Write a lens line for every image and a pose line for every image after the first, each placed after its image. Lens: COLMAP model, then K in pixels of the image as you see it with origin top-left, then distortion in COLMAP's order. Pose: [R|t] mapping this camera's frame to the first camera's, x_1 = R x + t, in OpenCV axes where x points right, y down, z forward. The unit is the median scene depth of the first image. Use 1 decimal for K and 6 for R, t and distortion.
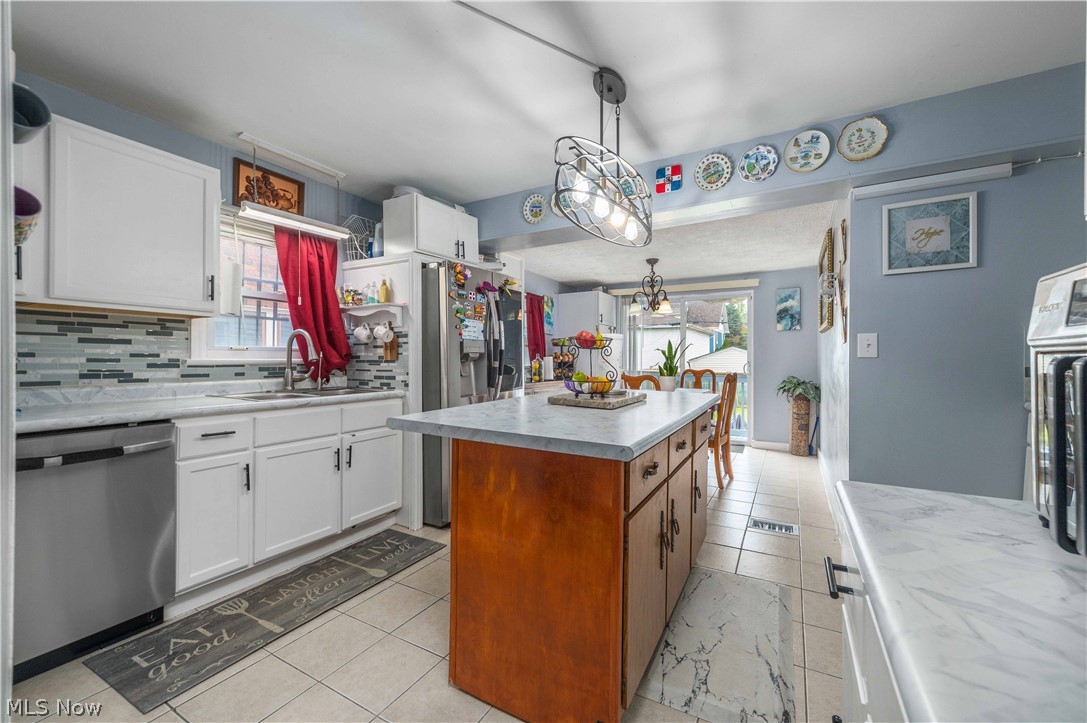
lens RADIAL K [[425.3, 0, 555.9], [0, 425.3, 361.3], [0, 0, 1]] dist [0.013250, -0.003183]
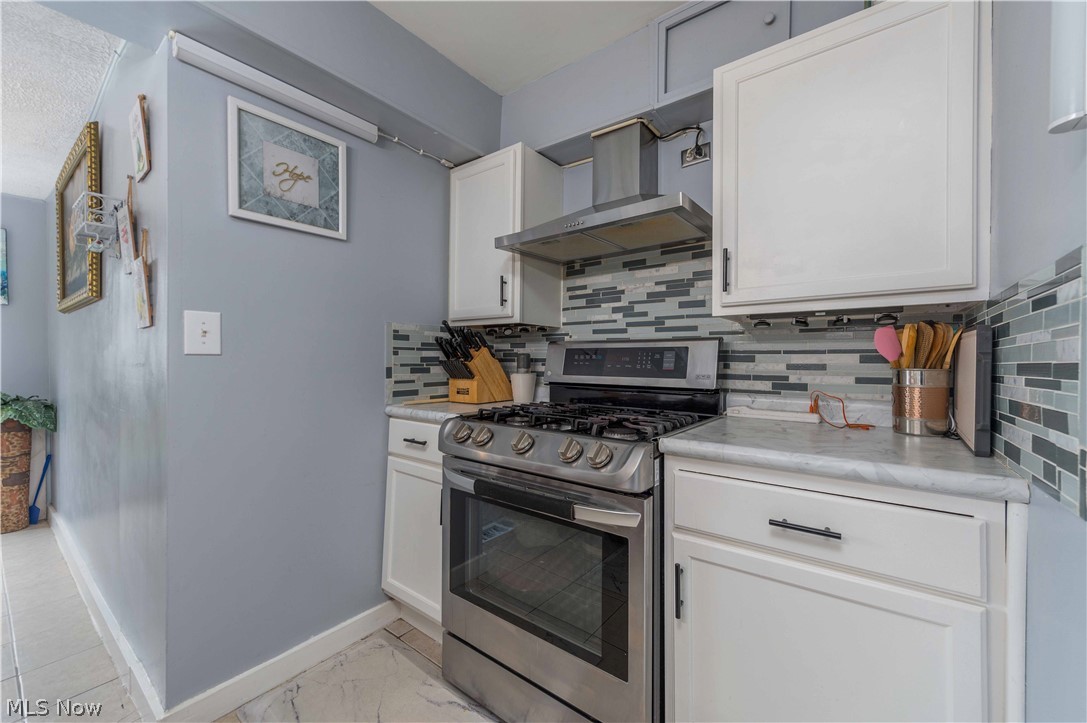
lens RADIAL K [[425.3, 0, 550.3], [0, 425.3, 363.6], [0, 0, 1]] dist [0.013250, -0.003183]
pose [[0.134420, 0.001750, 0.990923, 0.153083], [0.000202, 0.999998, -0.001793, 0.004299], [-0.990924, 0.000441, 0.134420, 0.312506]]
